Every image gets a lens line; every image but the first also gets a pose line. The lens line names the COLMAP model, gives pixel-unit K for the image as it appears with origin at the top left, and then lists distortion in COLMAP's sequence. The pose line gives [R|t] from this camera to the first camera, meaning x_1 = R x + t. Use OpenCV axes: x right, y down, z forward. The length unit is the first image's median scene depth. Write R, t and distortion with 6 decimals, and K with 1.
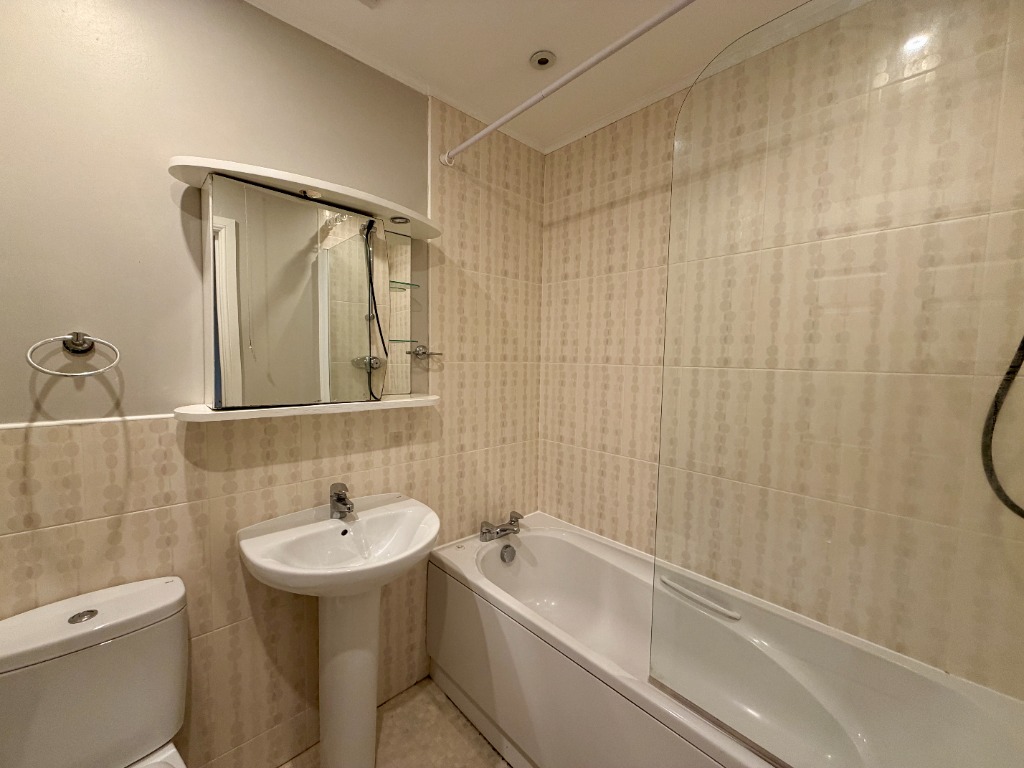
lens RADIAL K [[406.4, 0, 509.5], [0, 406.4, 384.7], [0, 0, 1]] dist [-0.000872, 0.000048]
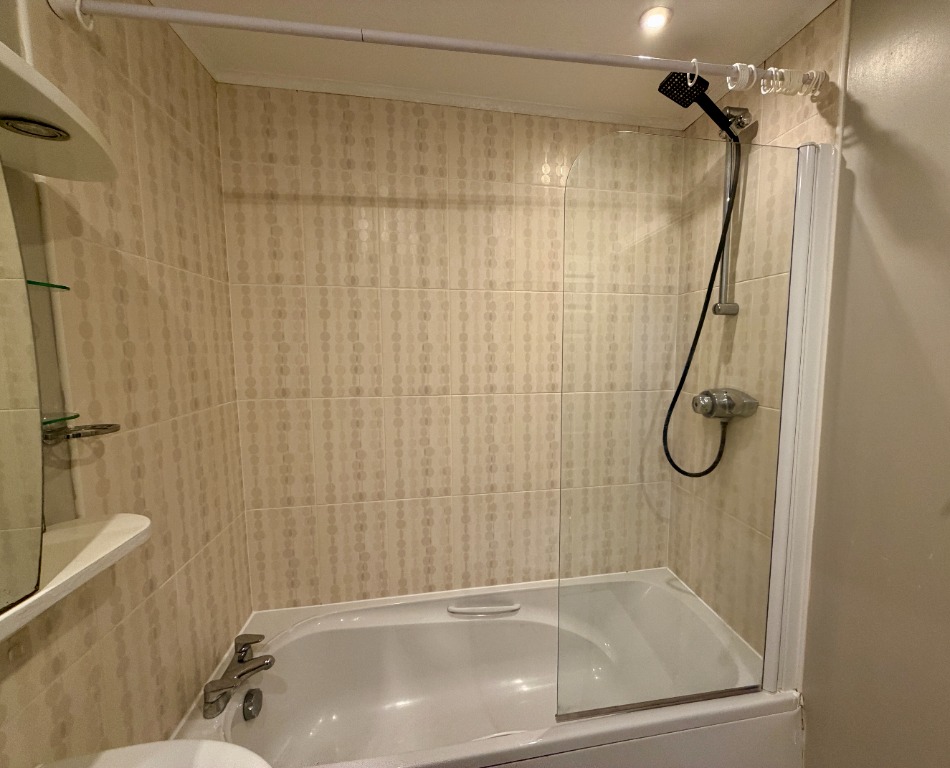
lens RADIAL K [[412.1, 0, 476.7], [0, 412.1, 378.5], [0, 0, 1]] dist [0.000068, -0.000345]
pose [[0.535510, -0.098768, 0.838734, -0.326081], [0.066556, 0.994985, 0.074673, -0.133359], [-0.841902, 0.015834, 0.539397, 0.347159]]
